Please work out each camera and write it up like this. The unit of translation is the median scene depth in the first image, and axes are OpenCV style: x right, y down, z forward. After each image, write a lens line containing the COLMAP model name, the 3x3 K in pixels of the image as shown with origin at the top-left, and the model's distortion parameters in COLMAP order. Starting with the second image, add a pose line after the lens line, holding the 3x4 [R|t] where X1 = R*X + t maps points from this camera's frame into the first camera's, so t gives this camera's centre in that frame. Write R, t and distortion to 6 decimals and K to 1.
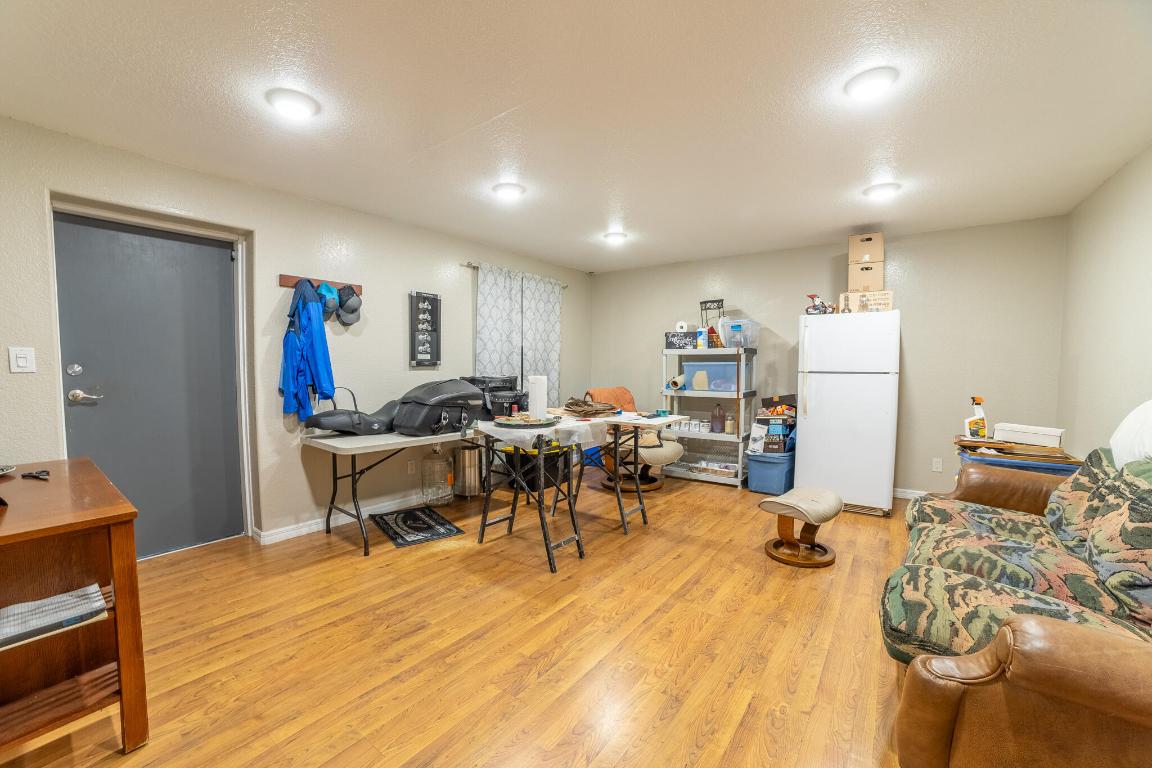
lens RADIAL K [[468.5, 0, 571.1], [0, 468.5, 389.2], [0, 0, 1]] dist [-0.109594, 0.037332]
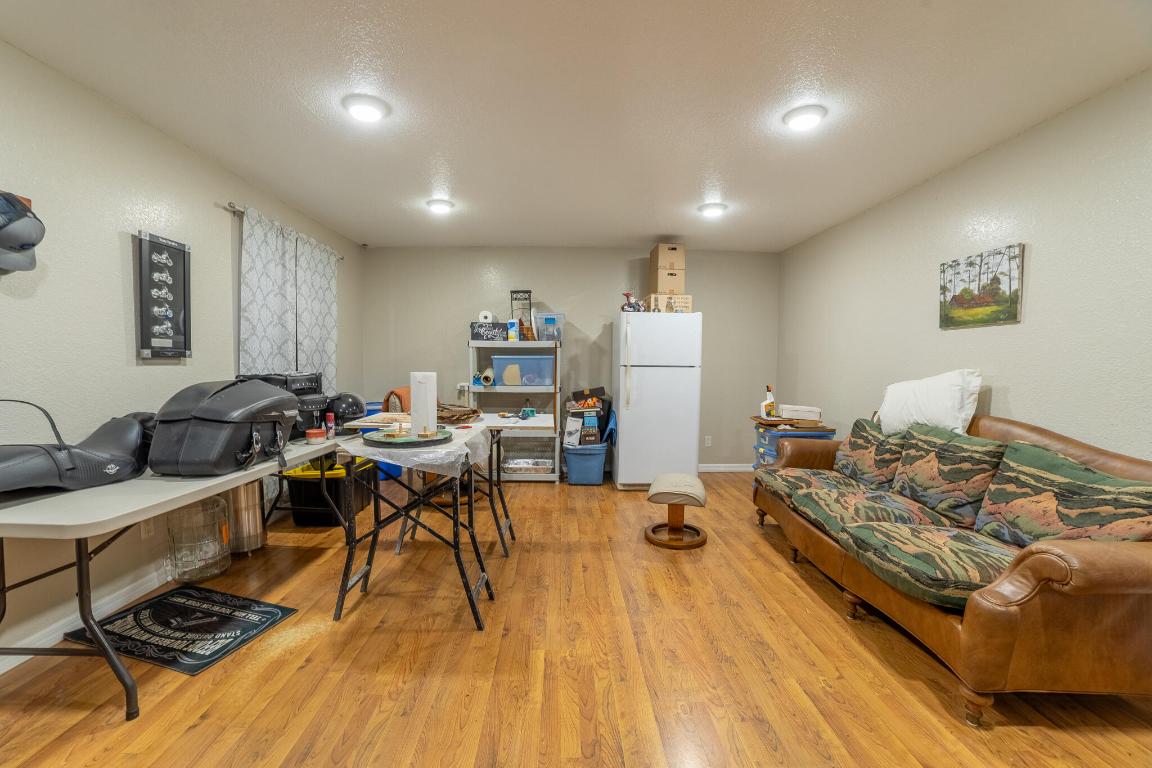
lens RADIAL K [[468.5, 0, 571.1], [0, 468.5, 389.2], [0, 0, 1]] dist [-0.109594, 0.037332]
pose [[0.786532, -0.031408, 0.616751, -0.262385], [0.022682, 0.999501, 0.021973, -0.010078], [-0.617133, -0.003293, 0.786852, 0.222759]]
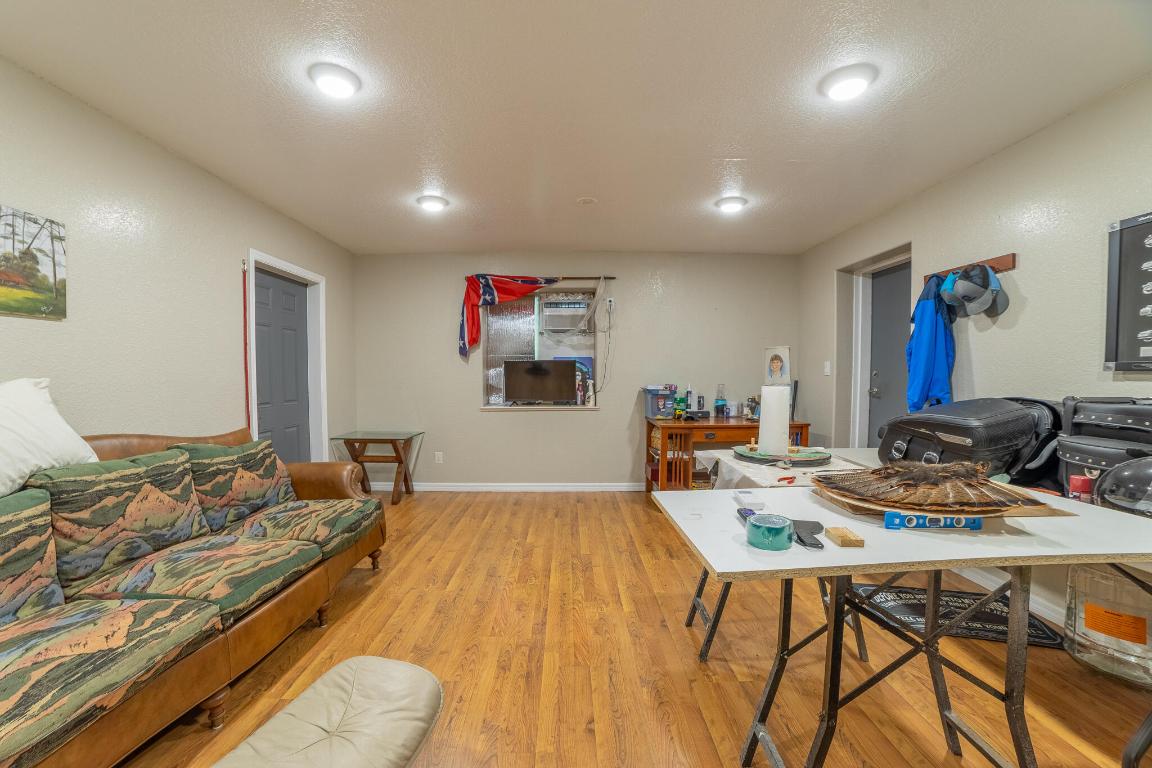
lens RADIAL K [[468.5, 0, 571.1], [0, 468.5, 389.2], [0, 0, 1]] dist [-0.109594, 0.037332]
pose [[-0.798559, 0.020972, -0.601551, 0.422813], [-0.030540, 0.996694, 0.075290, -0.050905], [0.601141, 0.078495, -0.795279, 1.043399]]
